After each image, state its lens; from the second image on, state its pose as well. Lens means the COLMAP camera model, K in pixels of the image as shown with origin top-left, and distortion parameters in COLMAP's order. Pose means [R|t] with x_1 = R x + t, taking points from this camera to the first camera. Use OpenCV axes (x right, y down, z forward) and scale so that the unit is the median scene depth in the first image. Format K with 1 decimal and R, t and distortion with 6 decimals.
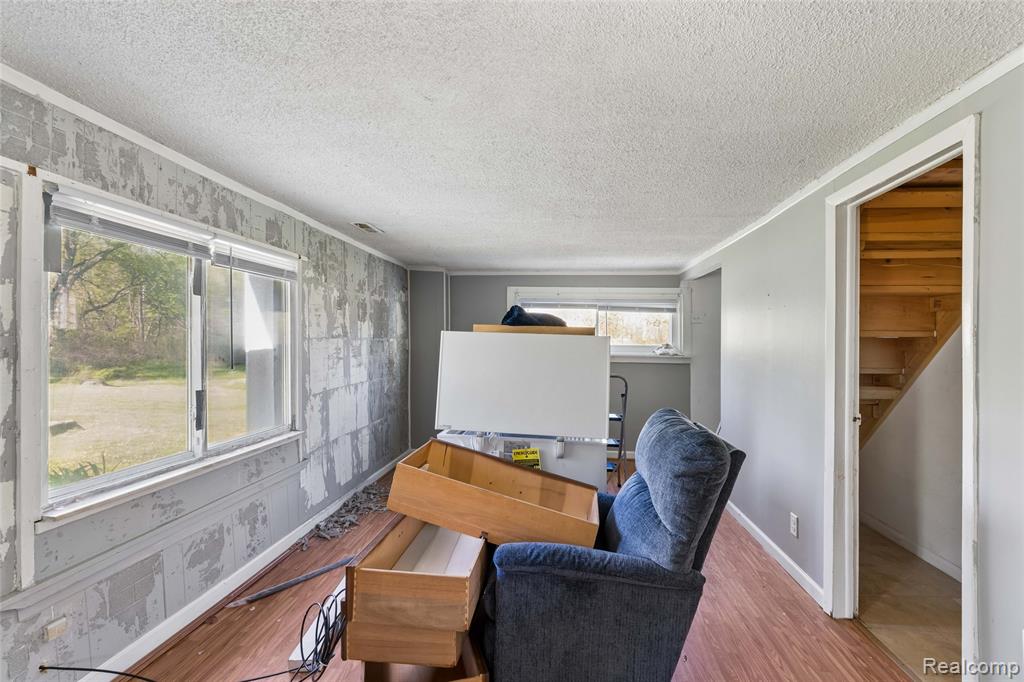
lens RADIAL K [[440.7, 0, 513.5], [0, 440.7, 342.7], [0, 0, 1]] dist [0.000528, 0.000029]
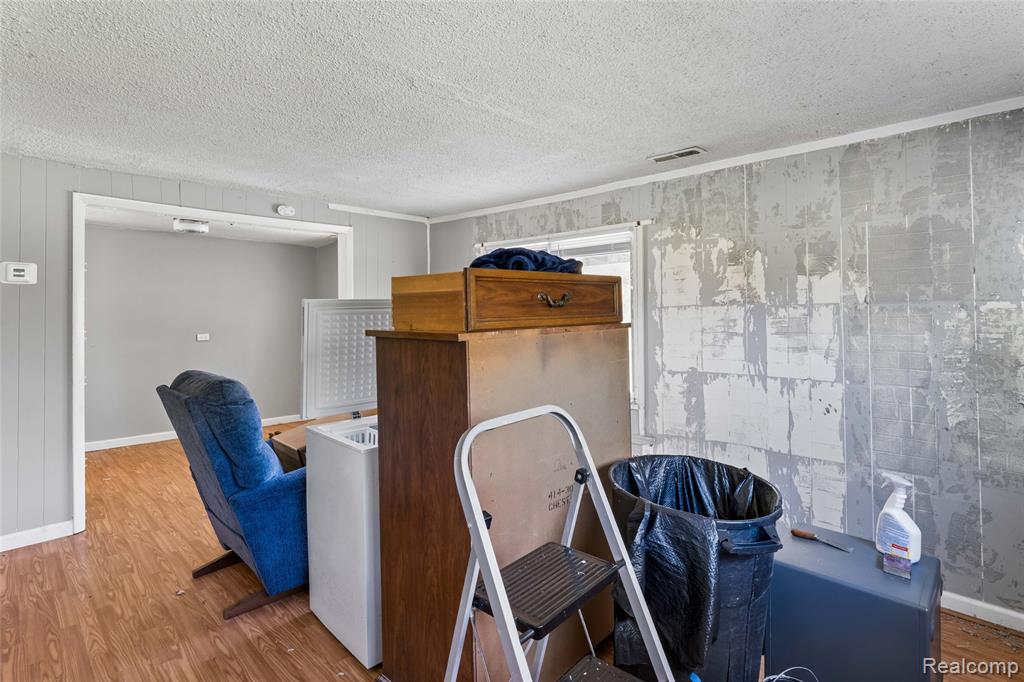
lens RADIAL K [[492.1, 0, 513.7], [0, 492.1, 304.2], [0, 0, 1]] dist [-0.001112, -0.000144]
pose [[-0.607941, -0.004589, -0.793969, 0.501054], [0.004078, 0.999952, -0.008902, -0.007402], [0.793972, -0.008650, -0.607893, 1.326821]]
